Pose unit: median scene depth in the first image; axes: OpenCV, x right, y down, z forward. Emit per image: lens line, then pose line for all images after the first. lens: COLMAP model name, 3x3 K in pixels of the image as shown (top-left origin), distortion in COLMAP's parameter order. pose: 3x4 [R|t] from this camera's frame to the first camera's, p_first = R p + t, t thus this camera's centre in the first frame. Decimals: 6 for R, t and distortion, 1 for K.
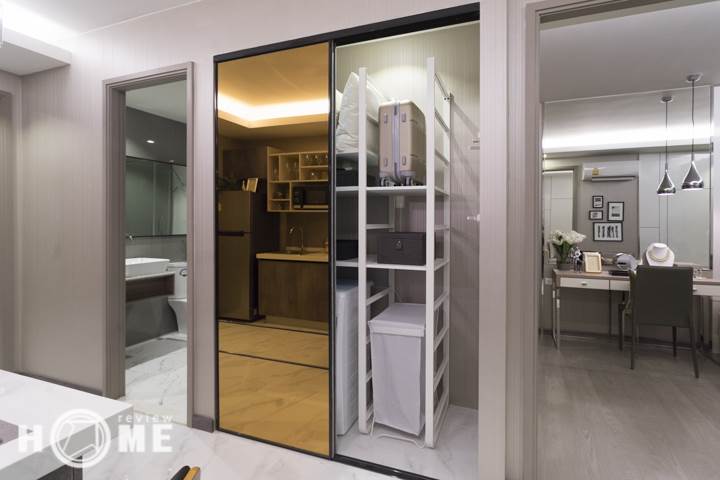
lens RADIAL K [[361.8, 0, 380.9], [0, 361.8, 223.2], [0, 0, 1]] dist [-0.002953, -0.000637]
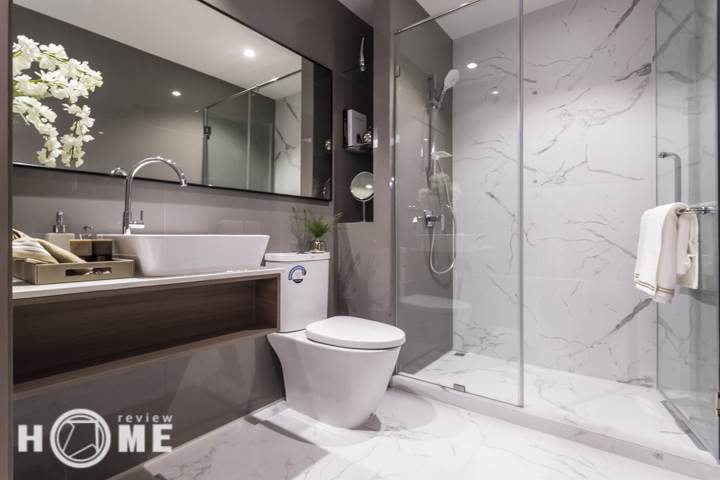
lens RADIAL K [[358.7, 0, 361.4], [0, 358.7, 232.6], [0, 0, 1]] dist [-0.001733, -0.000395]
pose [[0.960489, -0.009193, -0.278168, -0.338523], [0.004579, 0.999841, -0.017230, 0.091172], [0.278282, 0.015276, 0.960378, 0.582152]]
